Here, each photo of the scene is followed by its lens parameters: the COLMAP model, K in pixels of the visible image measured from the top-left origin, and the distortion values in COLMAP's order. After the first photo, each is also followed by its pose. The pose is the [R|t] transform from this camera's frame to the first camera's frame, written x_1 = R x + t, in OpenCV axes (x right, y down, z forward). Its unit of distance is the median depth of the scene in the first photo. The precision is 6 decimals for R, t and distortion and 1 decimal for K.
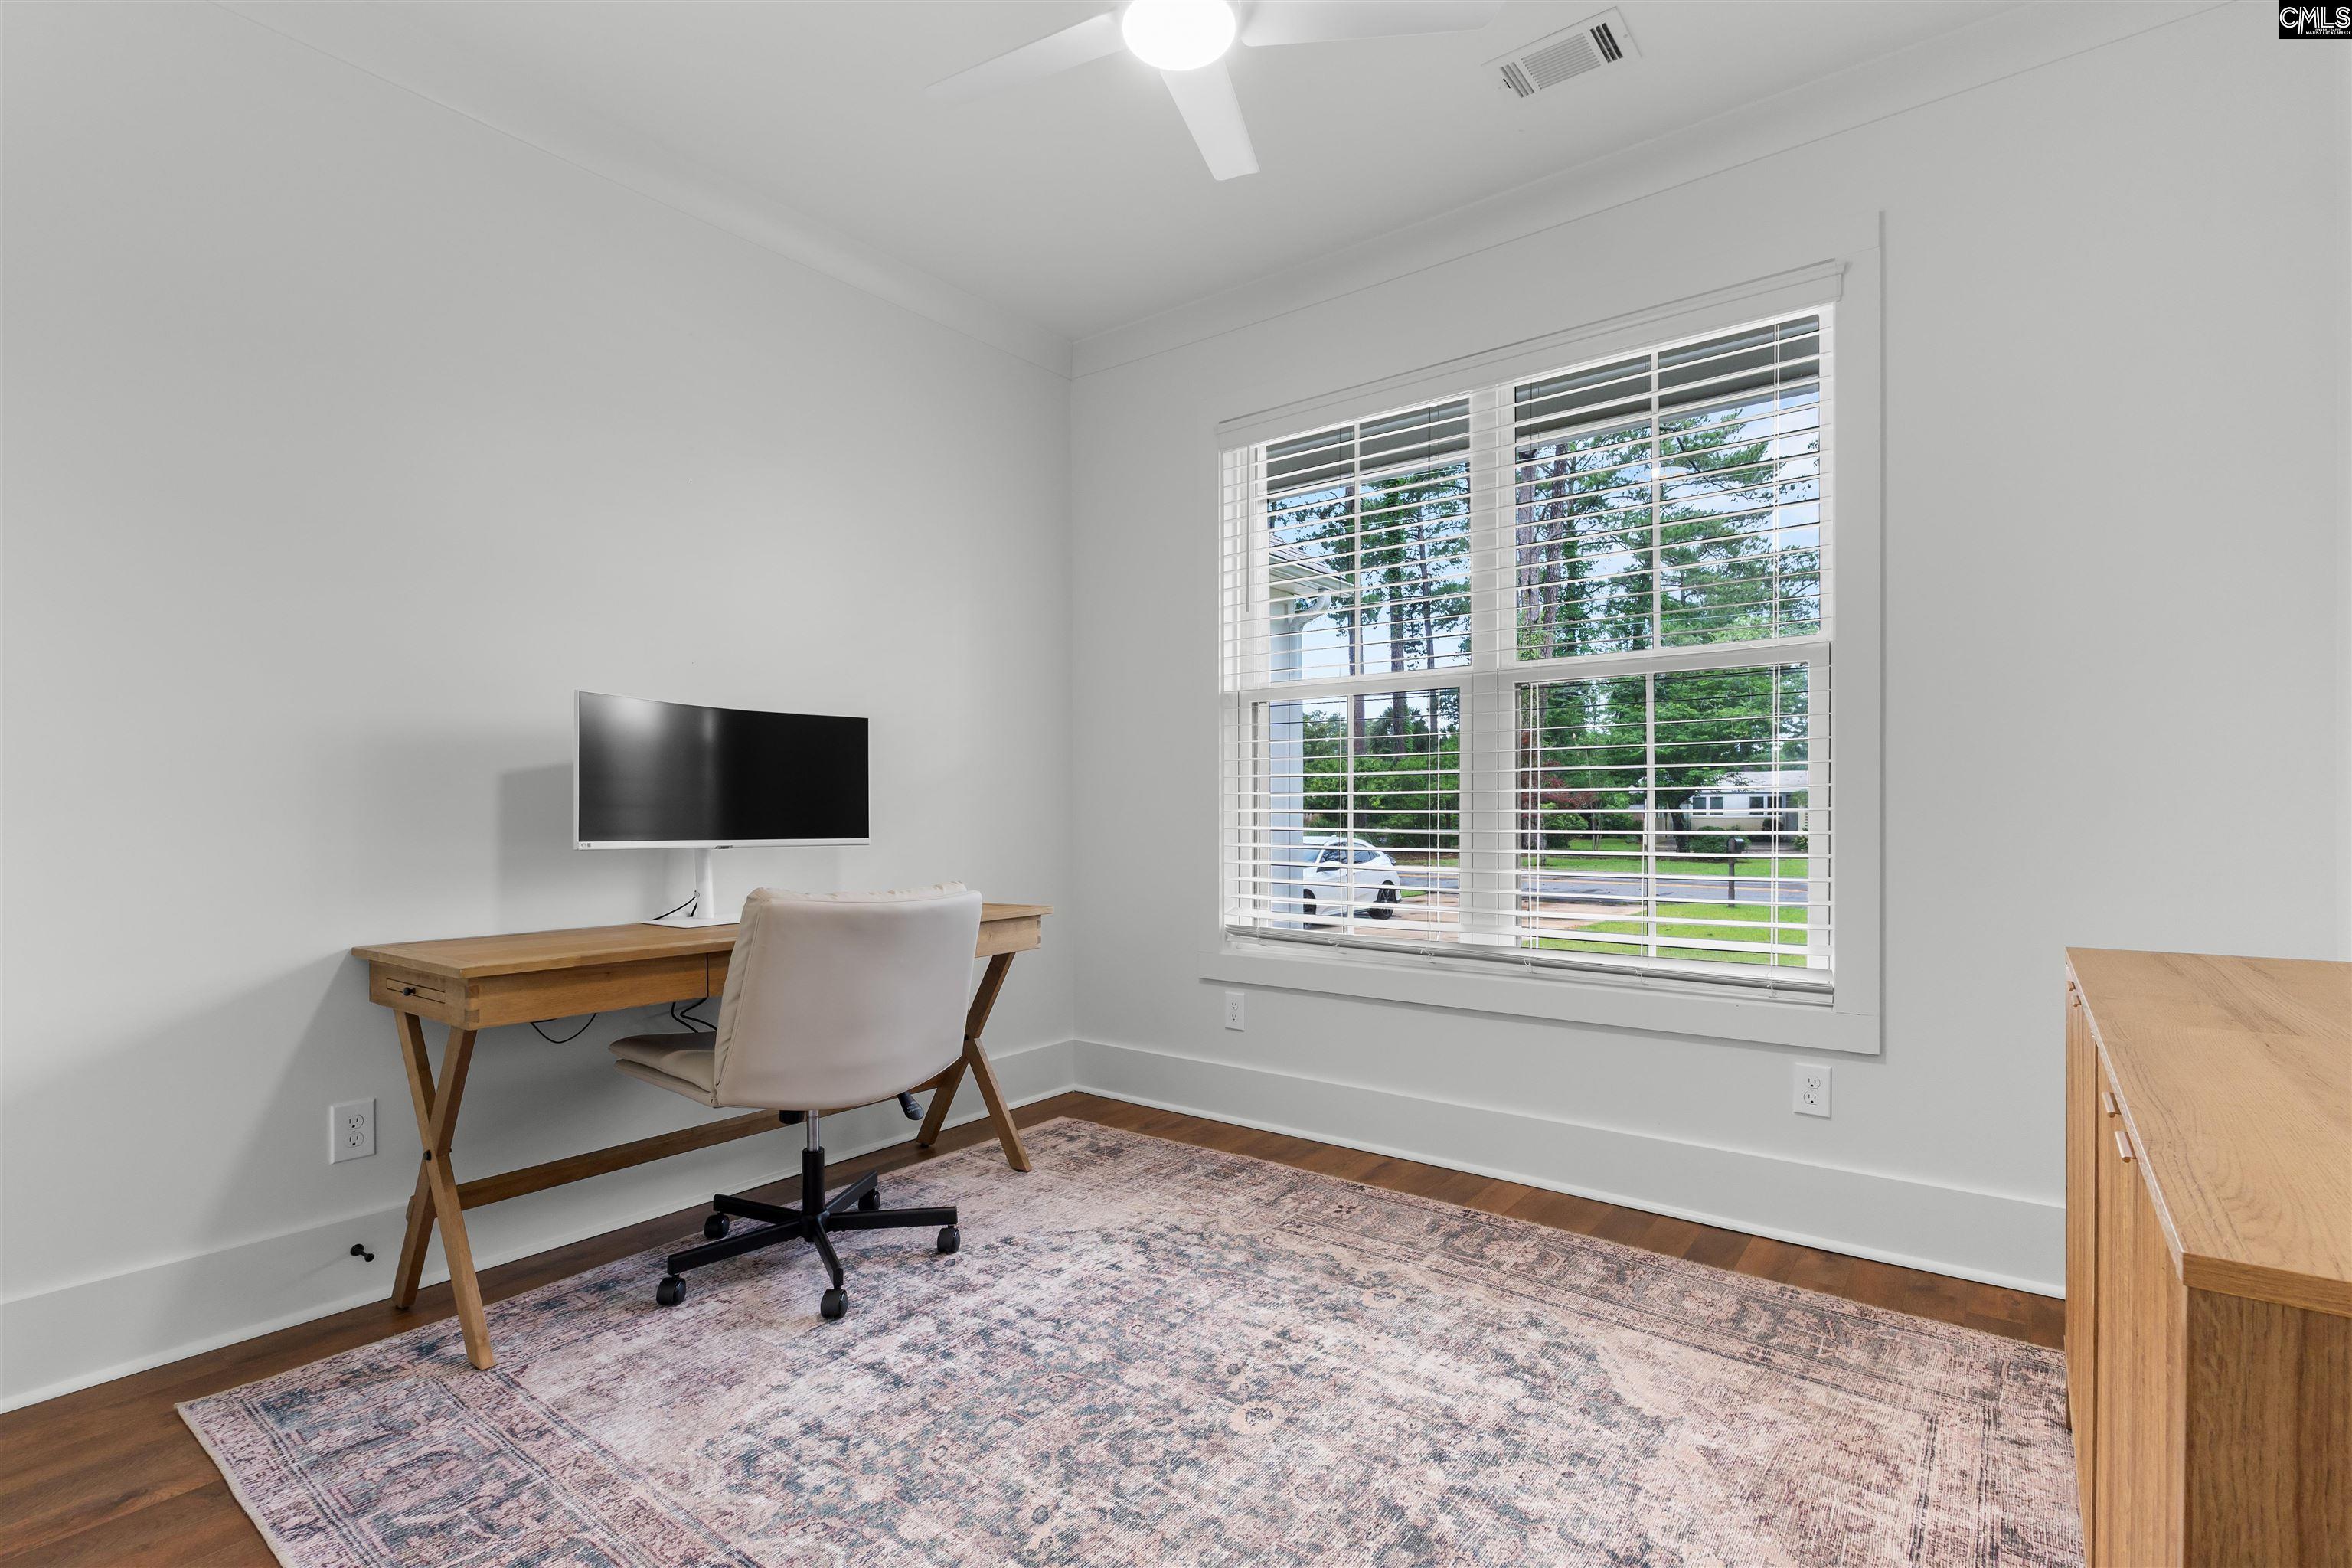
lens RADIAL K [[1078.8, 0, 1179.4], [0, 1078.8, 799.1], [0, 0, 1]] dist [-0.011098, 0.002138]
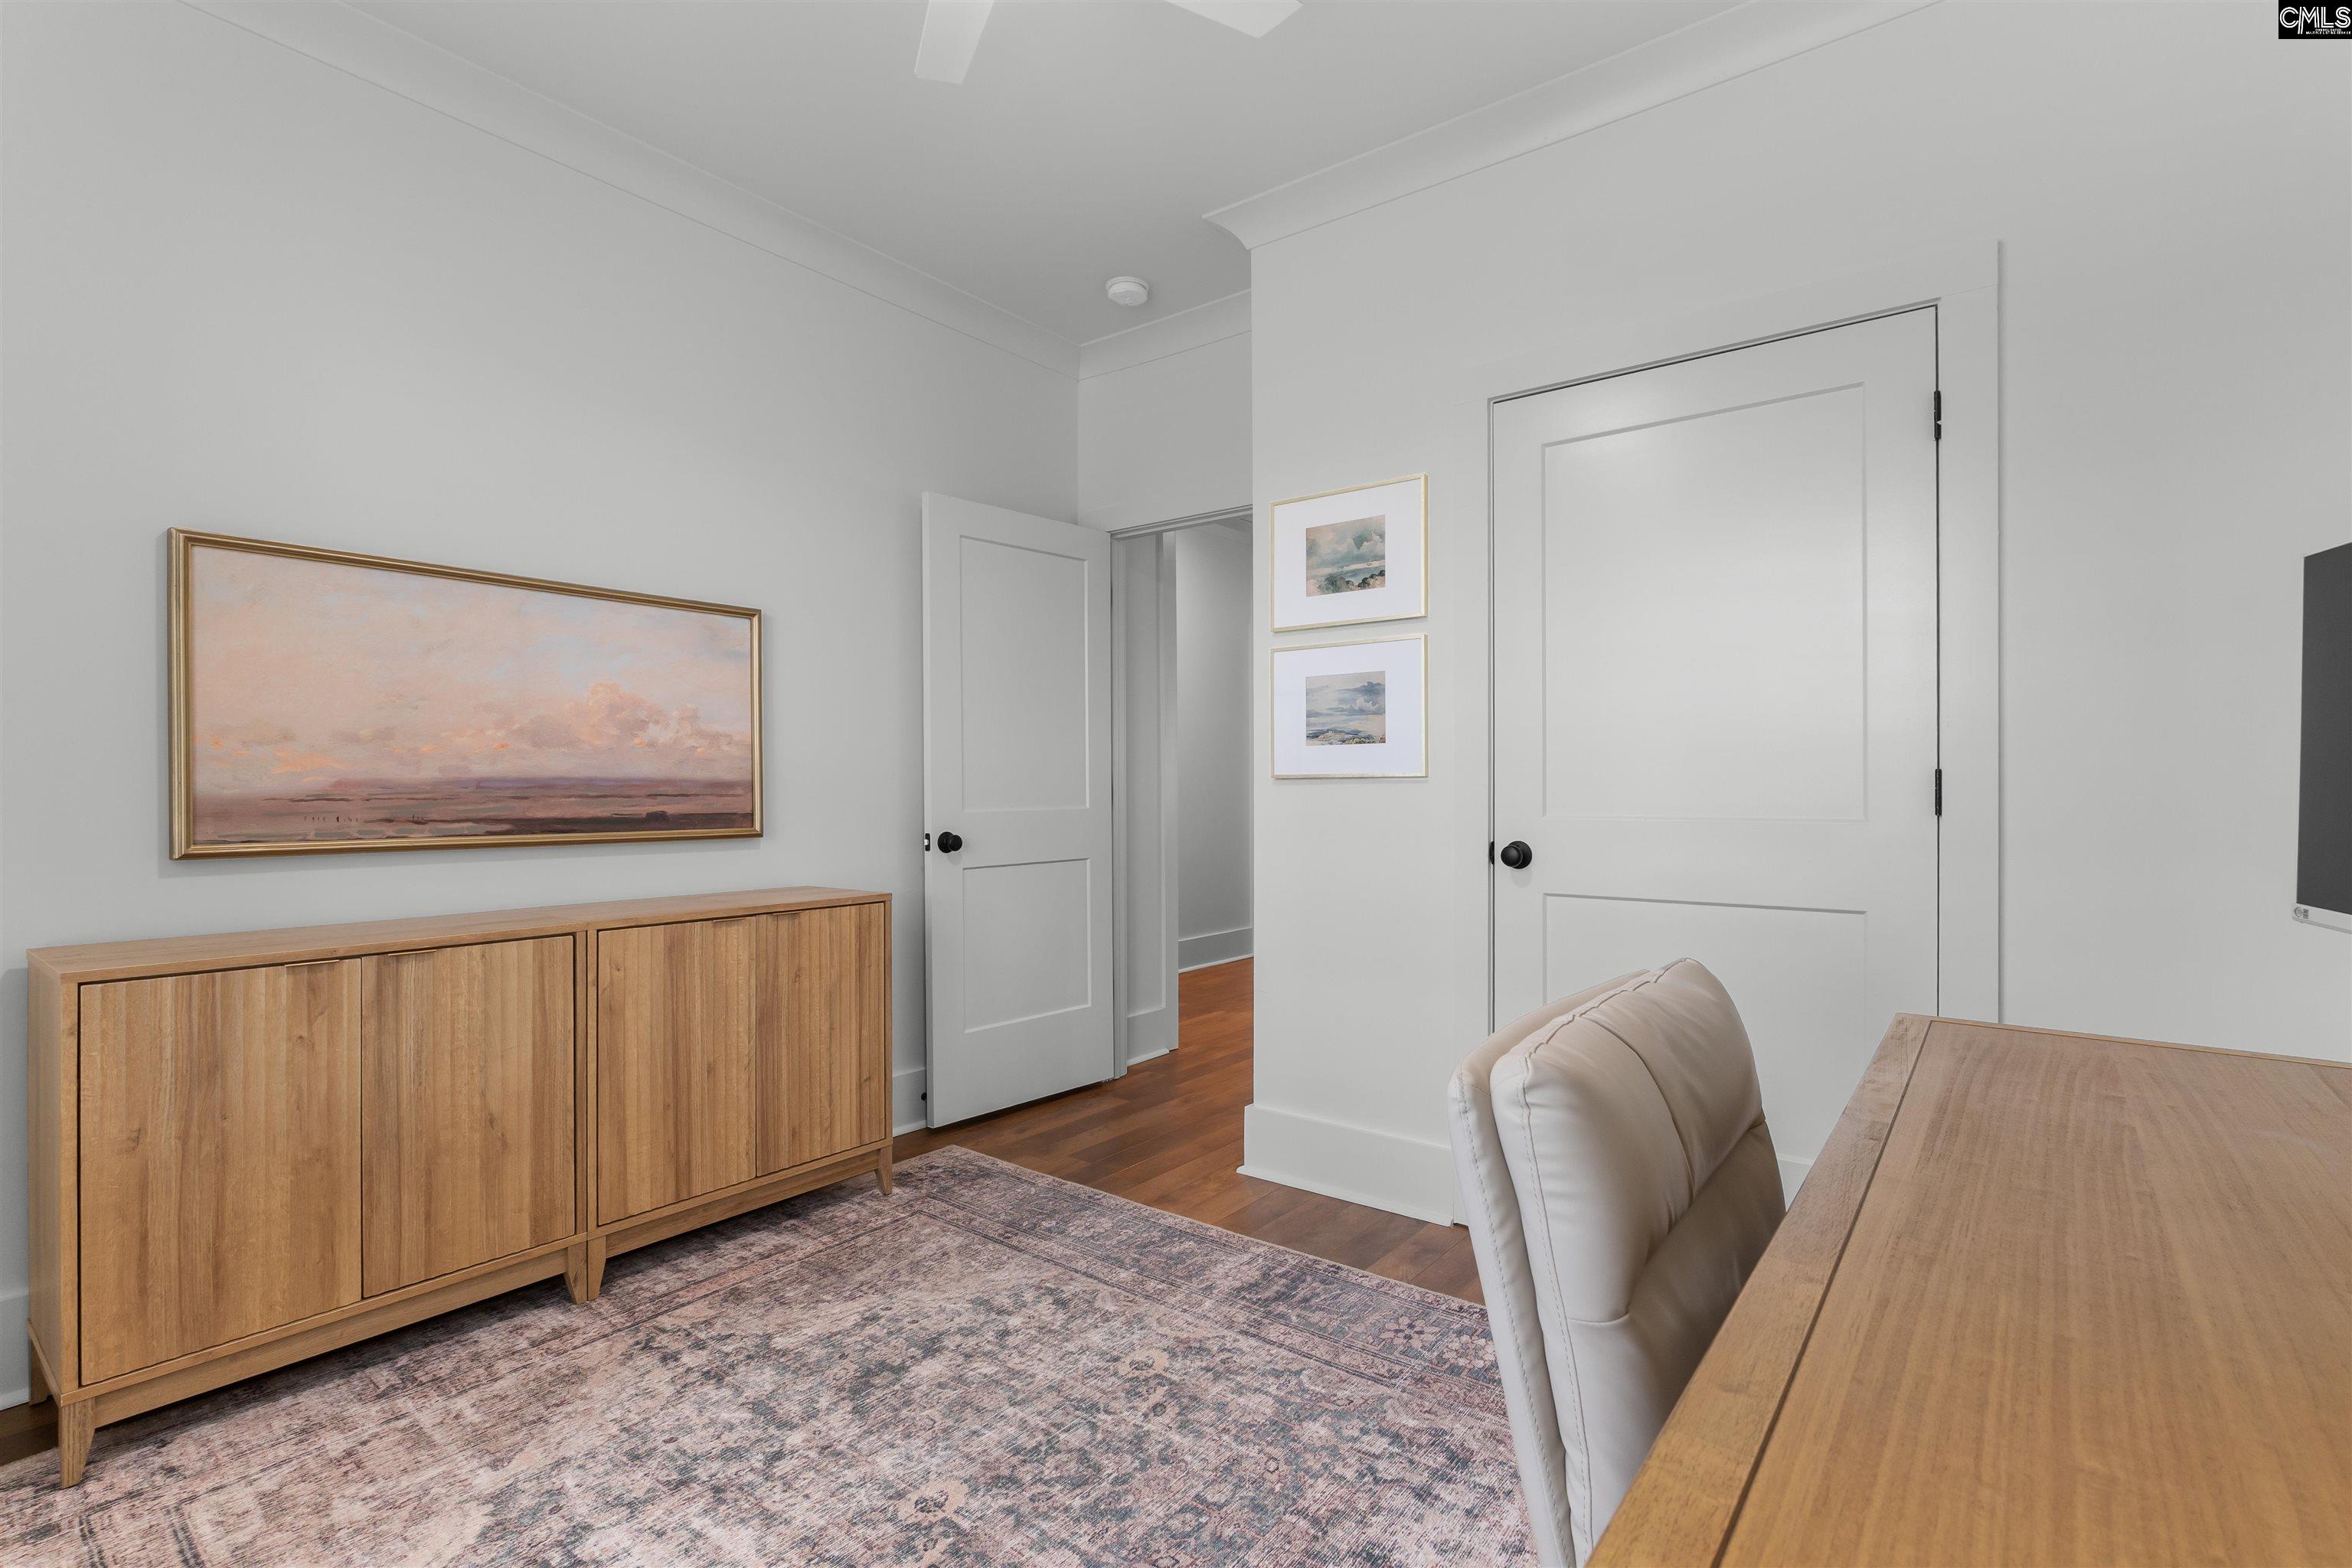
lens RADIAL K [[1078.8, 0, 1175.0], [0, 1078.8, 787.6], [0, 0, 1]] dist [-0.011098, 0.002138]
pose [[-0.999960, 0.004944, 0.007452, -0.146427], [0.004868, 0.999936, -0.010164, -0.006806], [-0.007502, -0.010127, -0.999921, 2.018282]]
